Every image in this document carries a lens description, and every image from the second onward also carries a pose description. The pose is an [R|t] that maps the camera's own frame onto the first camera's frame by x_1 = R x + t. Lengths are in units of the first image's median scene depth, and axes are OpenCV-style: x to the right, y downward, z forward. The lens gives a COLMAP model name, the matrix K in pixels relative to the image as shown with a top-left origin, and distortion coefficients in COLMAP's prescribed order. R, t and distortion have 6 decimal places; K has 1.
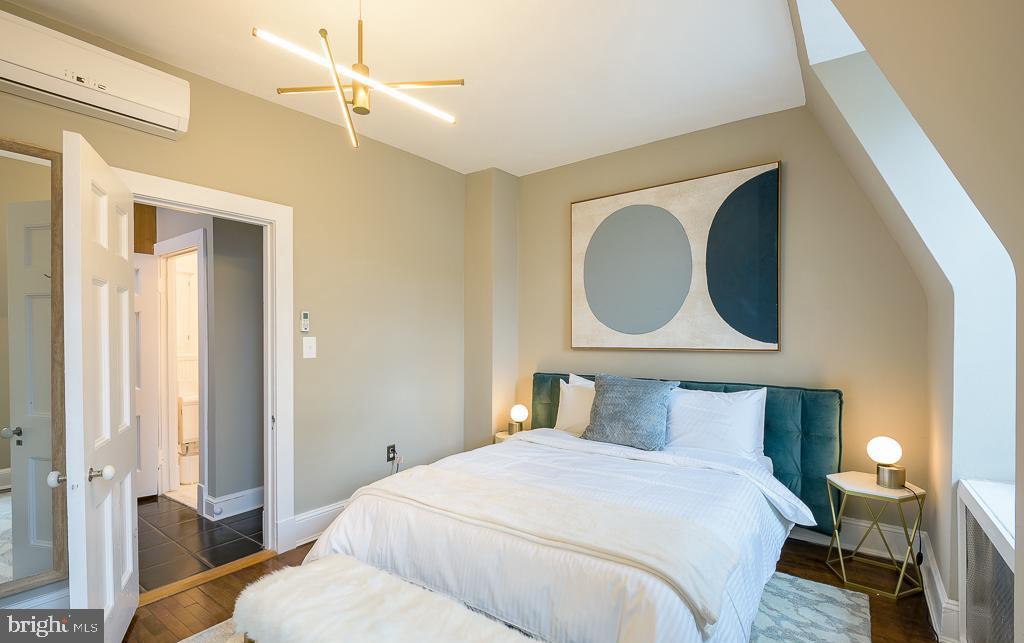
lens RADIAL K [[460.5, 0, 508.3], [0, 460.5, 341.8], [0, 0, 1]] dist [-0.015478, -0.000115]
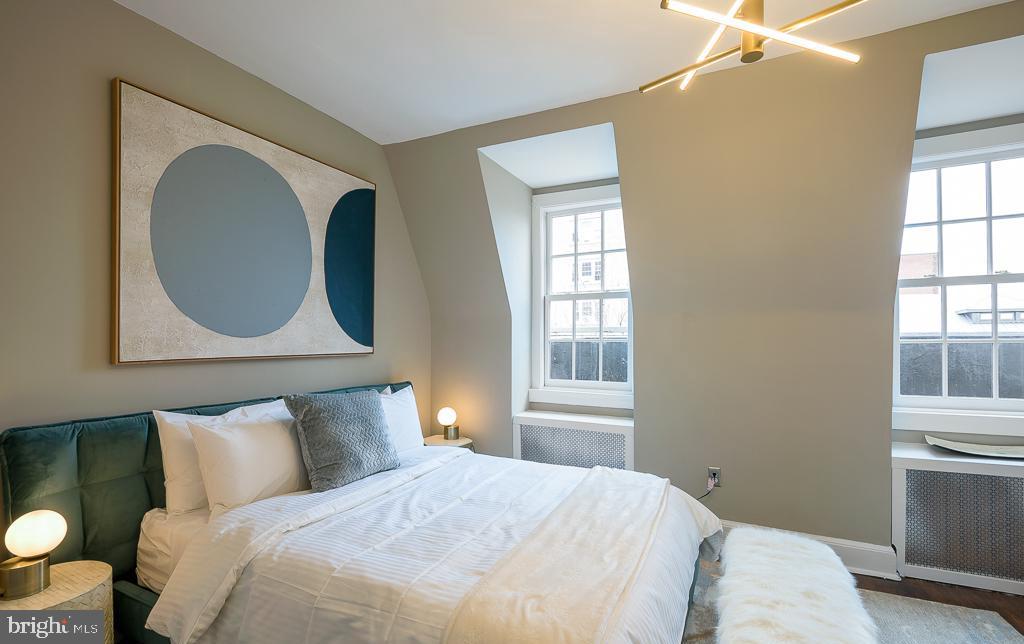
lens RADIAL K [[455.6, 0, 513.4], [0, 455.6, 337.9], [0, 0, 1]] dist [0.009437, -0.000246]
pose [[-0.177899, 0.008015, 0.984016, -0.509629], [0.015342, 0.999868, -0.005371, -0.006088], [-0.983929, 0.014141, -0.177999, 0.780196]]
